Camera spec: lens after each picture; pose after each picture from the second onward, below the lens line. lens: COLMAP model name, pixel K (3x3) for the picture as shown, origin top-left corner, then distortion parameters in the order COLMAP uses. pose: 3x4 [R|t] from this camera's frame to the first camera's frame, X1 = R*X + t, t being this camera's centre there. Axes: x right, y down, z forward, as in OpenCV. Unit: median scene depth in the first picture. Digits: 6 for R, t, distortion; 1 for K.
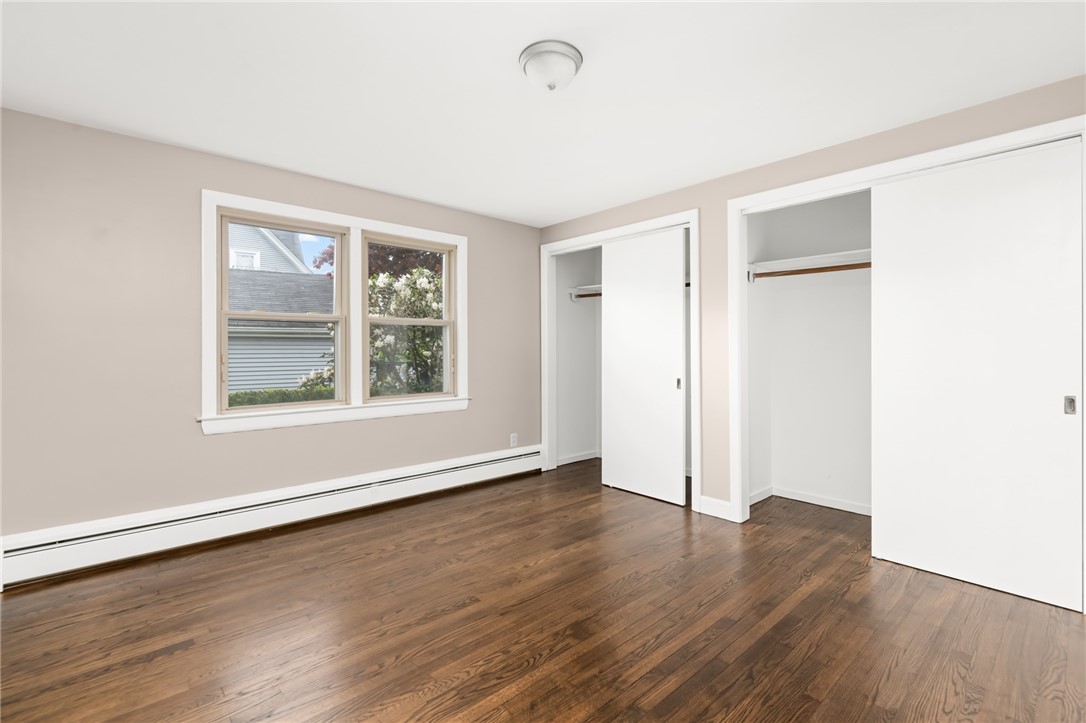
lens RADIAL K [[501.5, 0, 546.0], [0, 501.5, 346.7], [0, 0, 1]] dist [0.024276, -0.007574]
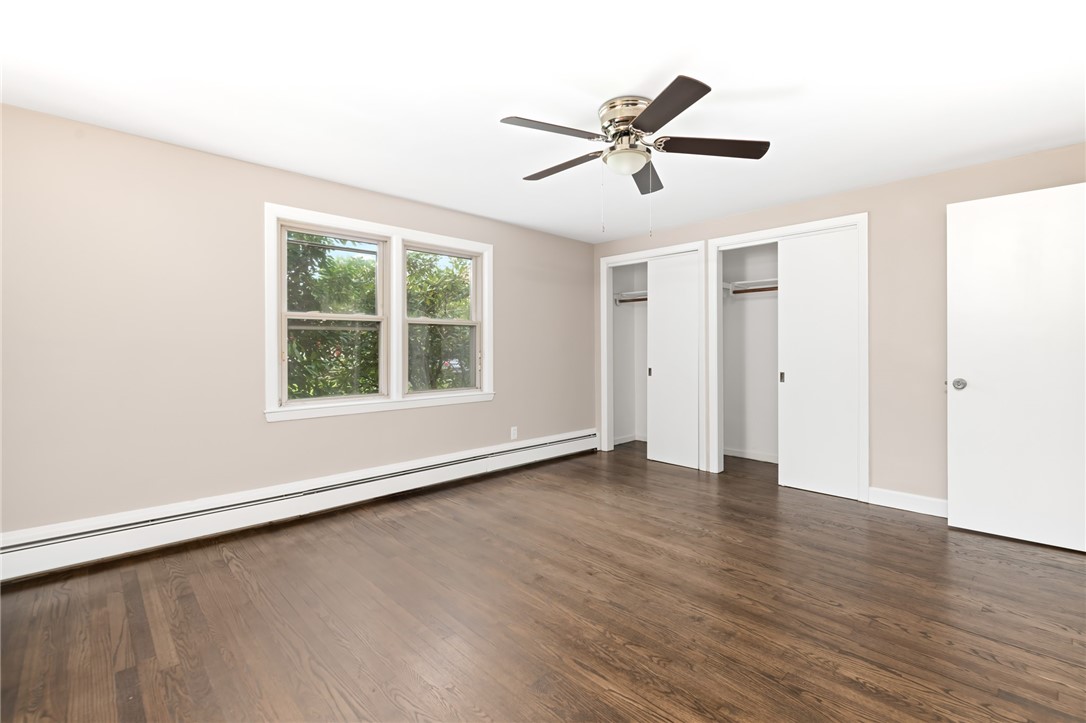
lens RADIAL K [[498.8, 0, 541.5], [0, 498.8, 346.6], [0, 0, 1]] dist [0.000304, -0.000988]
pose [[0.998843, -0.001156, 0.048084, -0.144415], [0.001042, 0.999997, 0.002397, -0.000100], [-0.048087, -0.002344, 0.998840, -0.122407]]
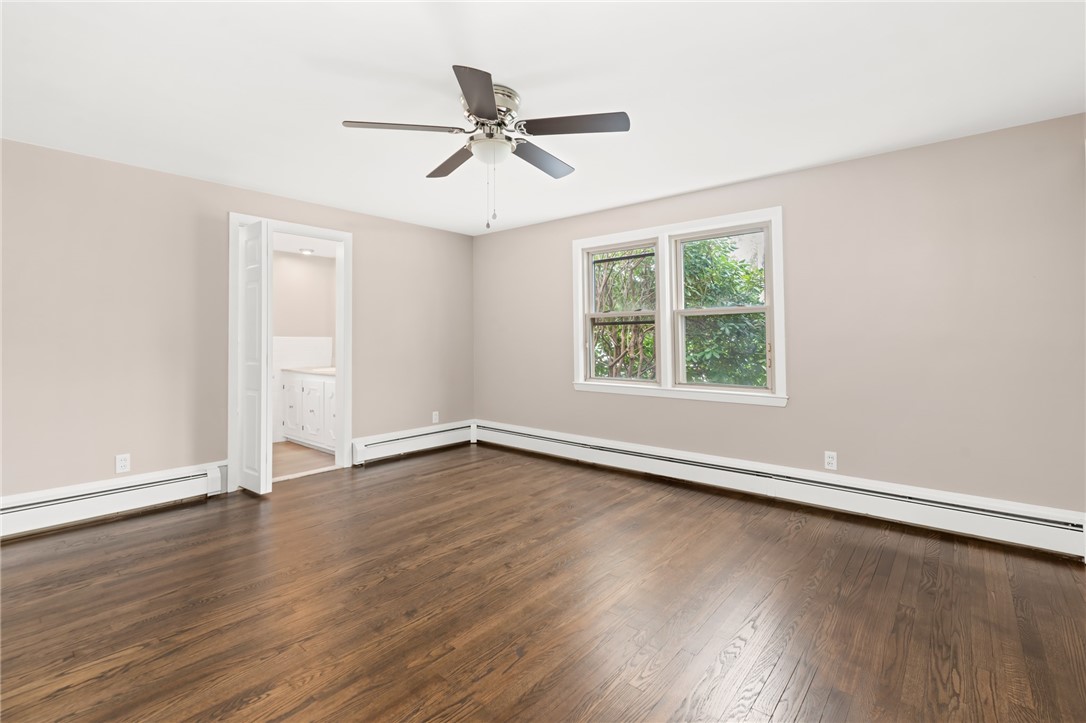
lens RADIAL K [[490.1, 0, 541.9], [0, 490.1, 337.9], [0, 0, 1]] dist [-0.002237, -0.000744]
pose [[0.129984, -0.003835, -0.991509, 0.846244], [0.009538, 0.999951, -0.002618, 0.001637], [0.991470, -0.009117, 0.130014, 0.690205]]
